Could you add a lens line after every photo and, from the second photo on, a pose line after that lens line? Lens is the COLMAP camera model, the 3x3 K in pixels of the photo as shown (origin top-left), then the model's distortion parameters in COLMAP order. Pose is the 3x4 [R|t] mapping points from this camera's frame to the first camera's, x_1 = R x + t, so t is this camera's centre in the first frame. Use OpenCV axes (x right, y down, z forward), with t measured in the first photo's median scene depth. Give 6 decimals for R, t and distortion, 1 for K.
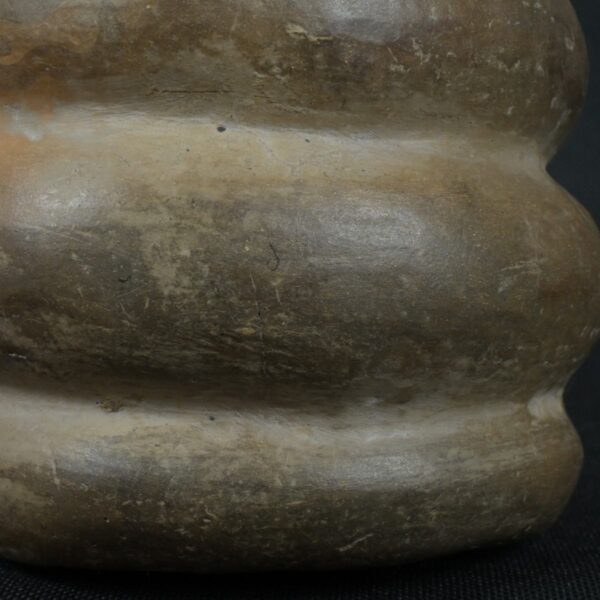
lens RADIAL K [[1984.3, 0, 300.5], [0, 1984.3, 300.7], [0, 0, 1]] dist [0.030592, 0.000000]
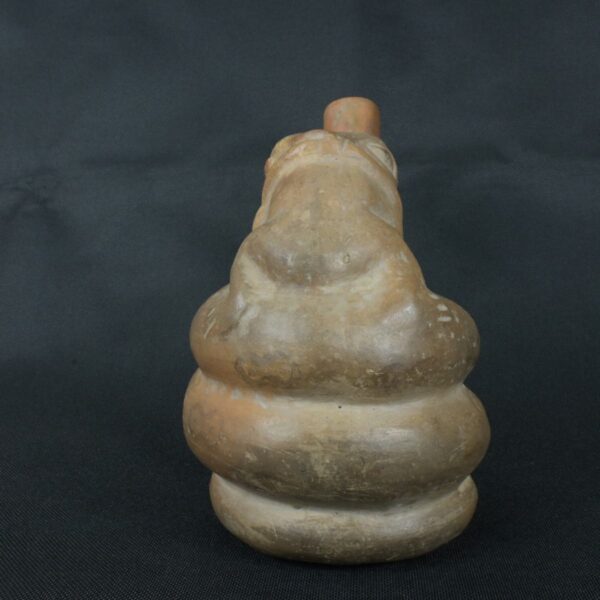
lens RADIAL K [[794.4, 0, 301.1], [0, 794.4, 300.5], [0, 0, 1]] dist [-0.010464, 0.000000]
pose [[0.999407, -0.016347, -0.030314, -0.055683], [0.019008, 0.995787, 0.089707, -0.308027], [0.028720, -0.090230, 0.995507, 0.010840]]
